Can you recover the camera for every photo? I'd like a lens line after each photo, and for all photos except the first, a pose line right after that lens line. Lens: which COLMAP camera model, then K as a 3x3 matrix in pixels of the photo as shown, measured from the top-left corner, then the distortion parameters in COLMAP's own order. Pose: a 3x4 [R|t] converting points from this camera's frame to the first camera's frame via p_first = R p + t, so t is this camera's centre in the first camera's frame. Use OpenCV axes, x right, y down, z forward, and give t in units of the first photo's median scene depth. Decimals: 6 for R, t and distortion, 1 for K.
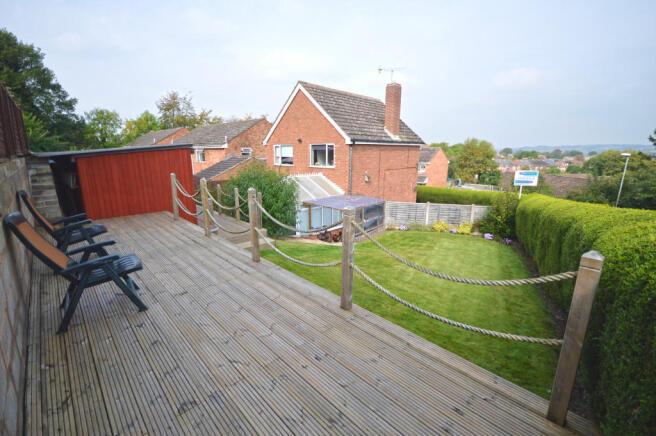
lens RADIAL K [[291.9, 0, 332.3], [0, 291.9, 217.6], [0, 0, 1]] dist [0.001107, 0.000113]
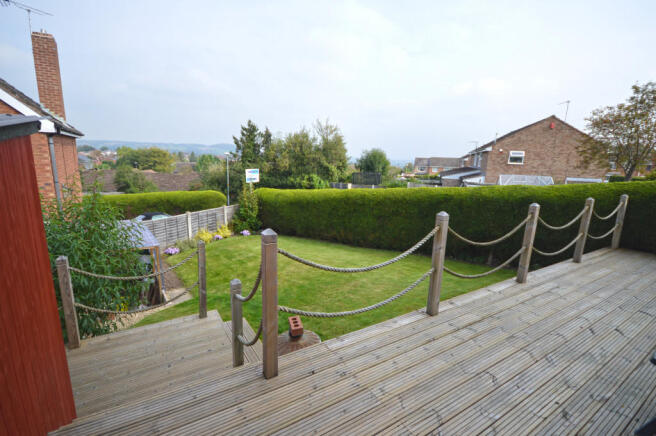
lens RADIAL K [[291.9, 0, 332.3], [0, 291.9, 217.6], [0, 0, 1]] dist [0.001107, 0.000113]
pose [[0.218413, -0.196348, 0.955899, -0.406428], [0.179683, 0.970893, 0.158372, -0.101012], [-0.959172, 0.137168, 0.247335, 0.431680]]
